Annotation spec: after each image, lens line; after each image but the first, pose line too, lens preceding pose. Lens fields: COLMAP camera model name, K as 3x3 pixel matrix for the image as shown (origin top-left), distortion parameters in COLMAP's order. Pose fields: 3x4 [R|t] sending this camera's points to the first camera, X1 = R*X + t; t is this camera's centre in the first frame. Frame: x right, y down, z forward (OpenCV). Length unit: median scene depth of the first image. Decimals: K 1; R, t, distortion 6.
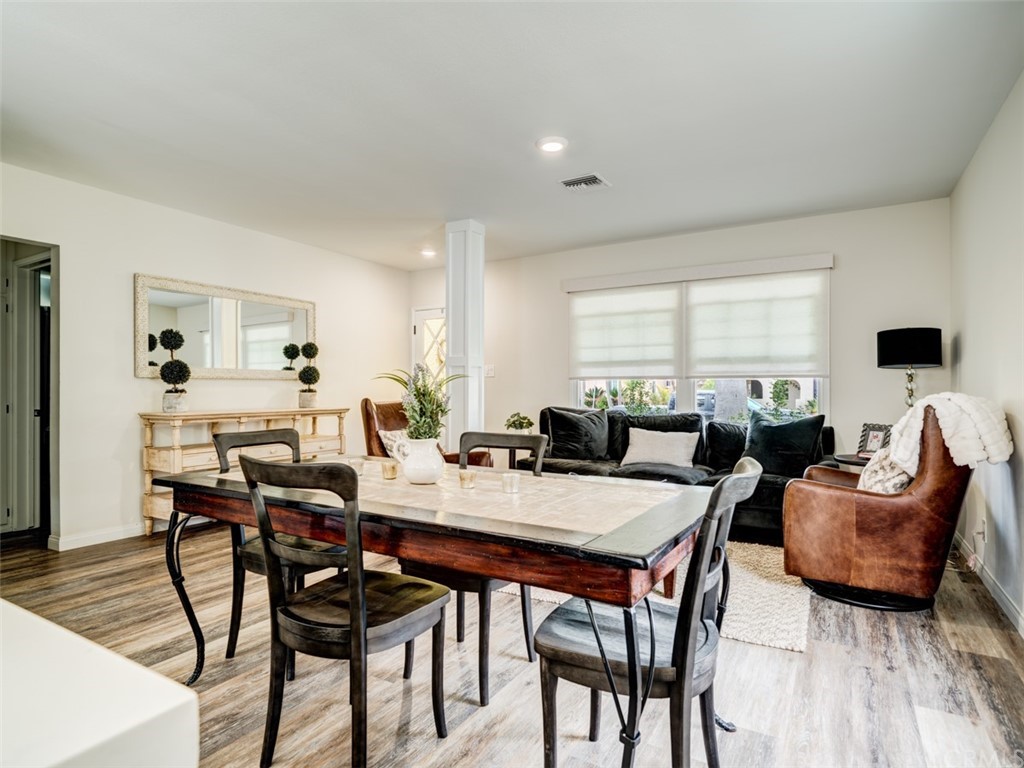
lens RADIAL K [[565.7, 0, 512.0], [0, 565.7, 384.0], [0, 0, 1]] dist [0.003085, 0.000286]
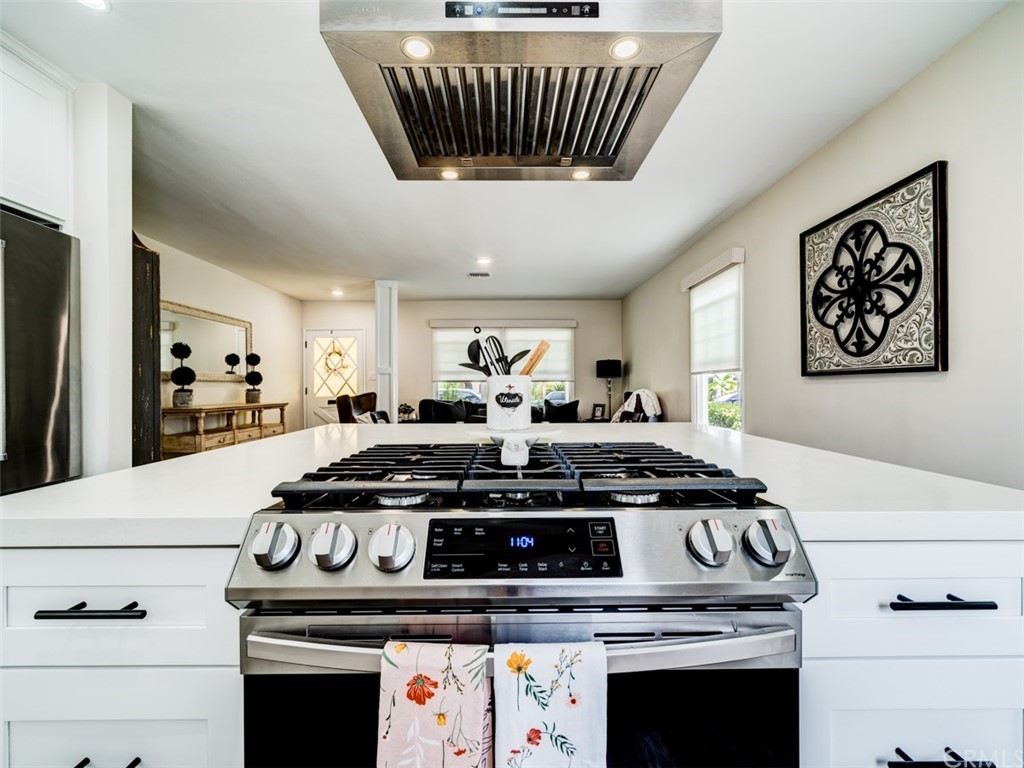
lens RADIAL K [[445.4, 0, 514.1], [0, 445.4, 386.4], [0, 0, 1]] dist [-0.001775, -0.000237]
pose [[0.851633, -0.001350, 0.524137, -0.397613], [-0.001330, 0.999988, 0.004736, -0.002420], [-0.524137, -0.004730, 0.851621, -0.206801]]
